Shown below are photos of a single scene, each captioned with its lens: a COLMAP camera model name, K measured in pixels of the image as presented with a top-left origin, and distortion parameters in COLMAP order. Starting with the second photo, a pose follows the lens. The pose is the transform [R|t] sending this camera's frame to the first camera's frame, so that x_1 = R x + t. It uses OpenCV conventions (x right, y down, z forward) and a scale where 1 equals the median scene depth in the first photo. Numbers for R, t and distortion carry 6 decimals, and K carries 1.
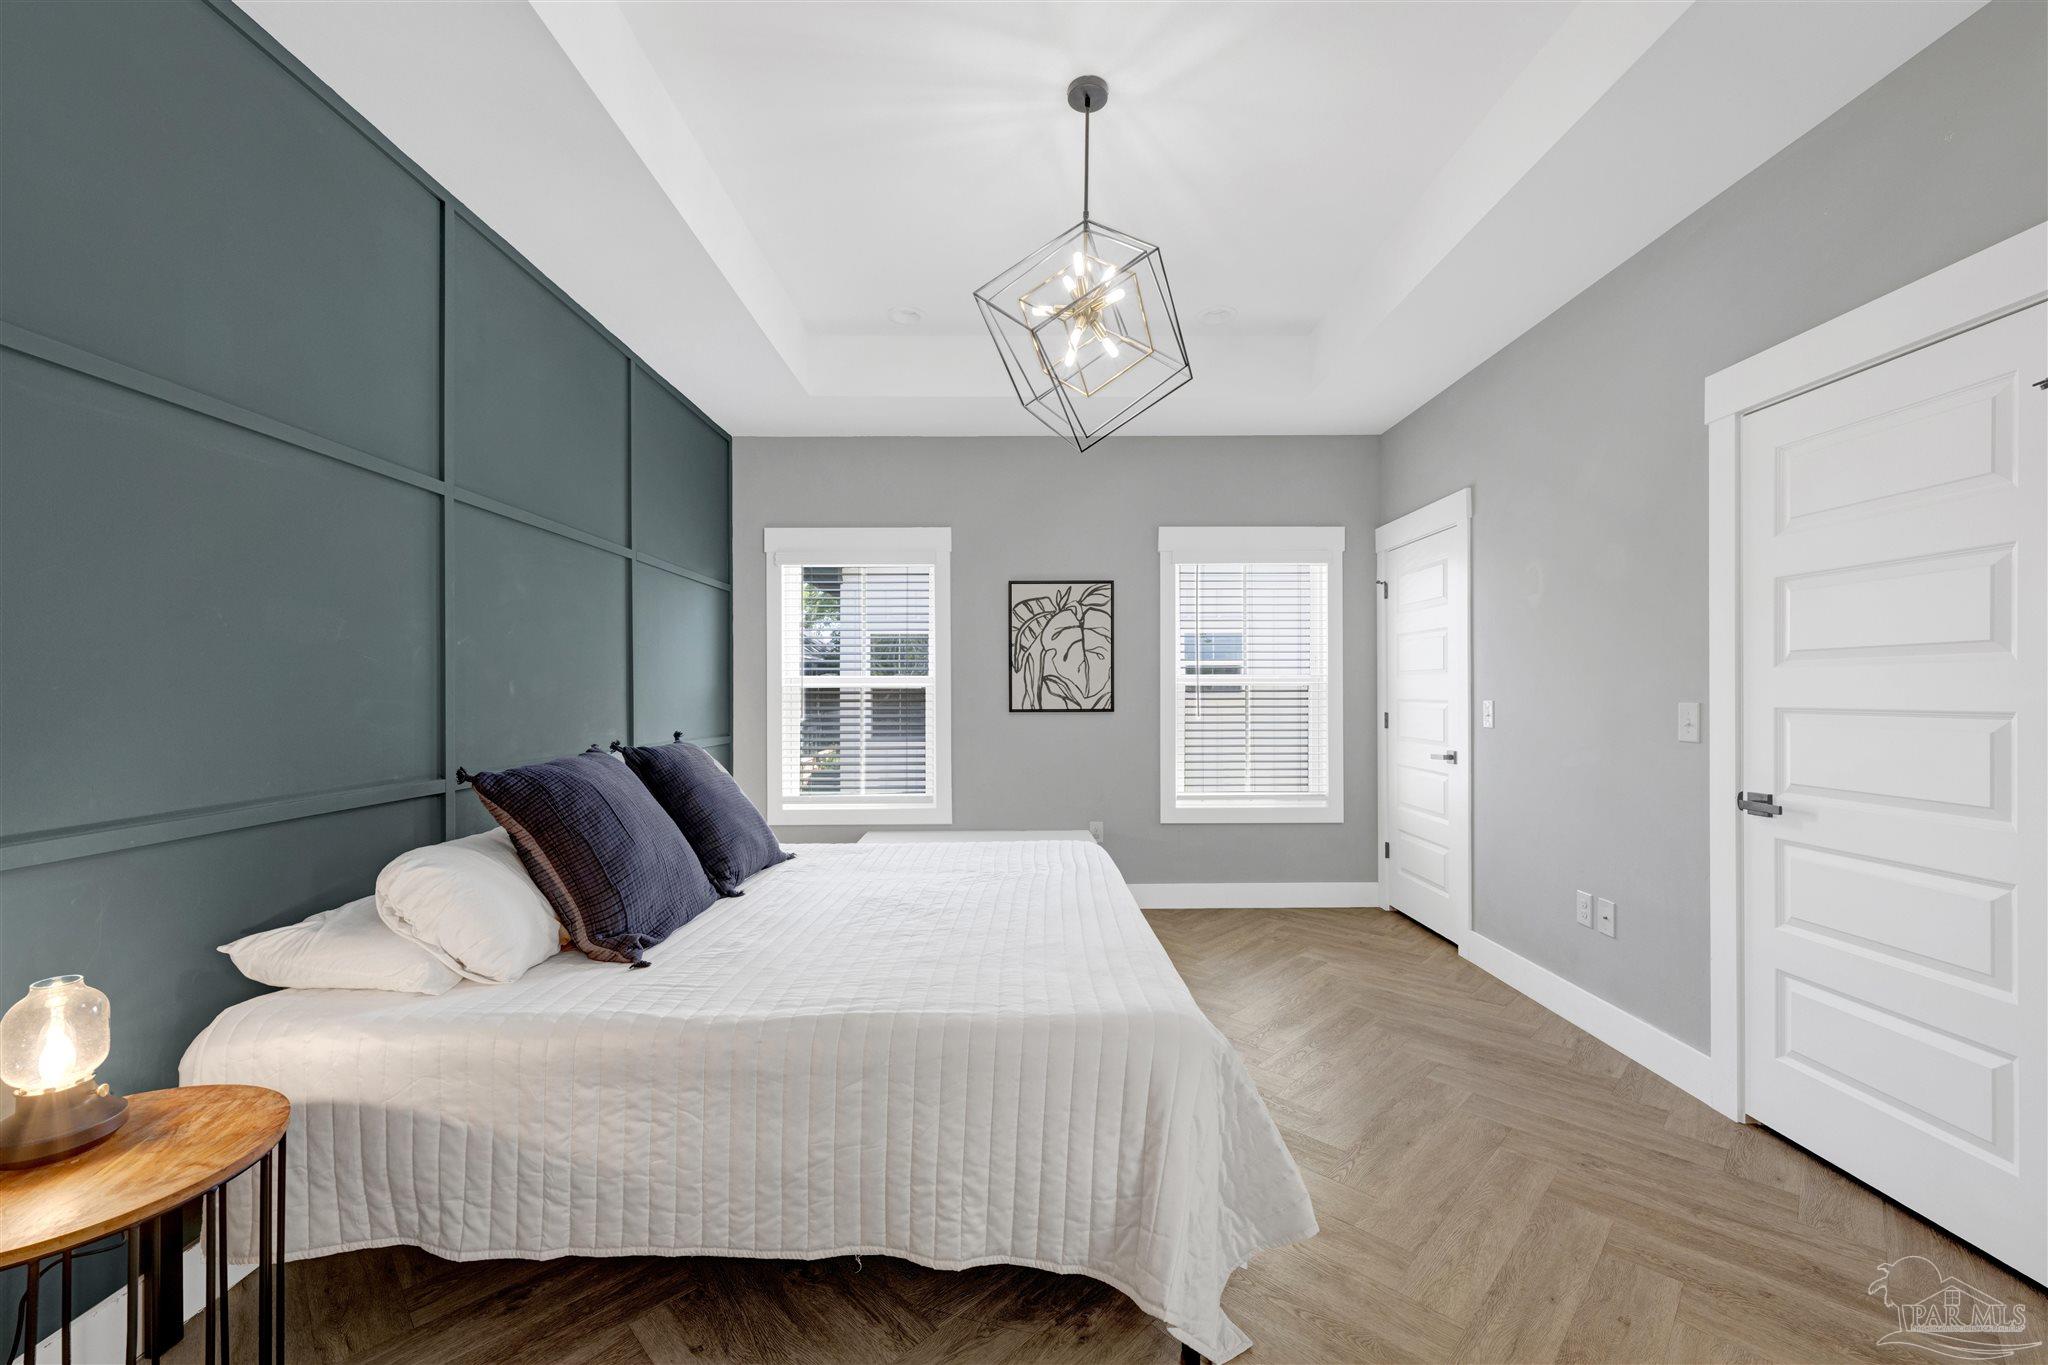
lens RADIAL K [[829.0, 0, 1031.6], [0, 829.0, 682.0], [0, 0, 1]] dist [0.002474, -0.000450]
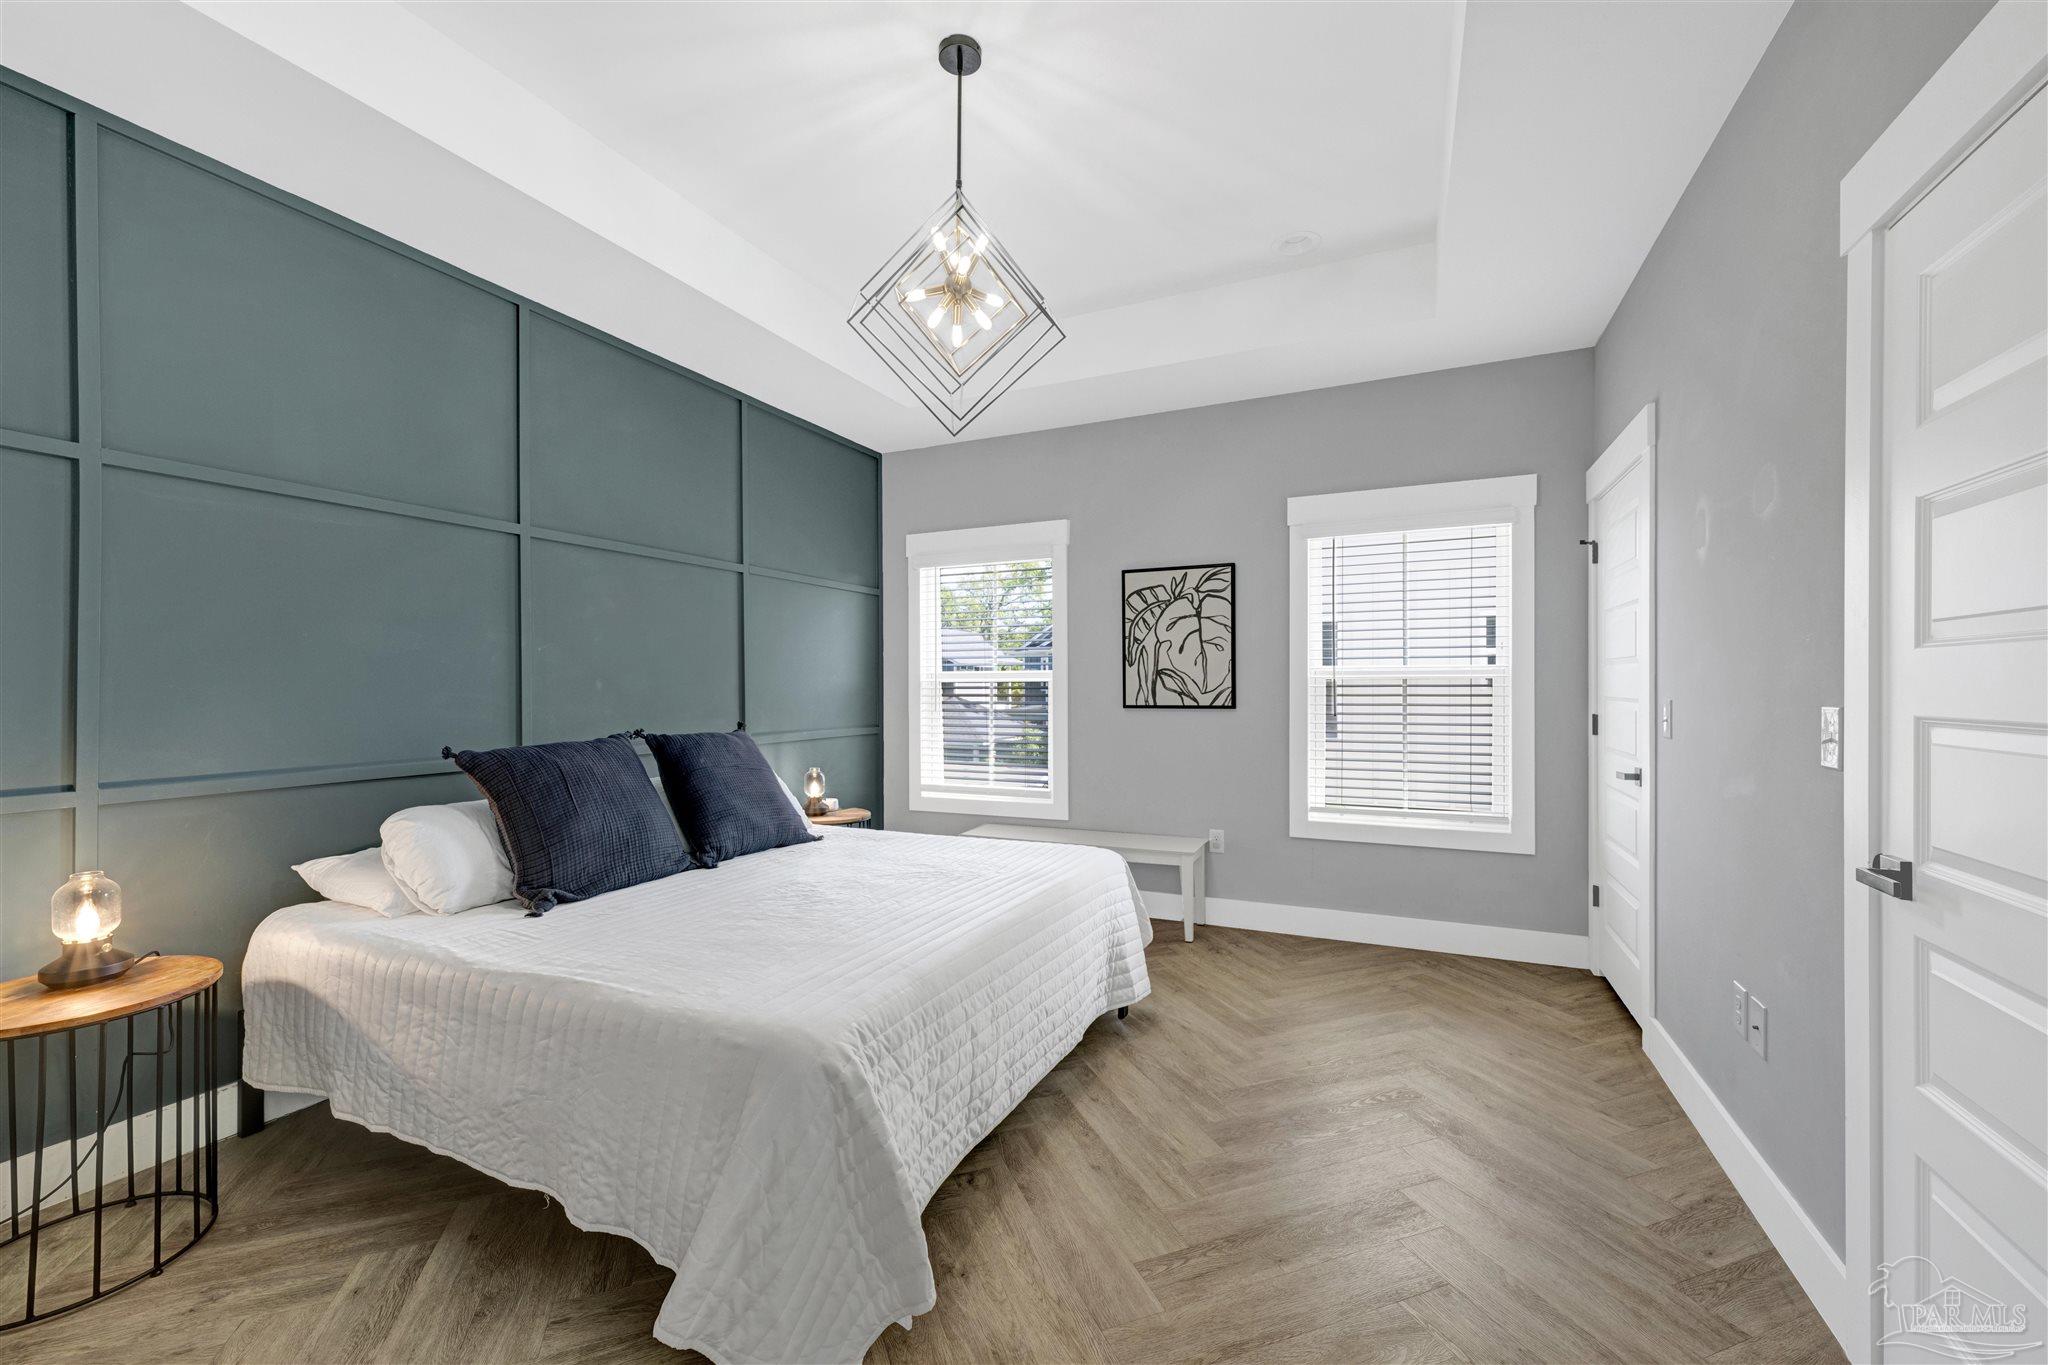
lens RADIAL K [[829.0, 0, 1026.6], [0, 829.0, 683.7], [0, 0, 1]] dist [0.002474, -0.000450]
pose [[0.900885, -0.000672, -0.434058, 0.295294], [0.005325, 0.999941, 0.009504, -0.001297], [0.434026, -0.010874, 0.900835, 0.095600]]
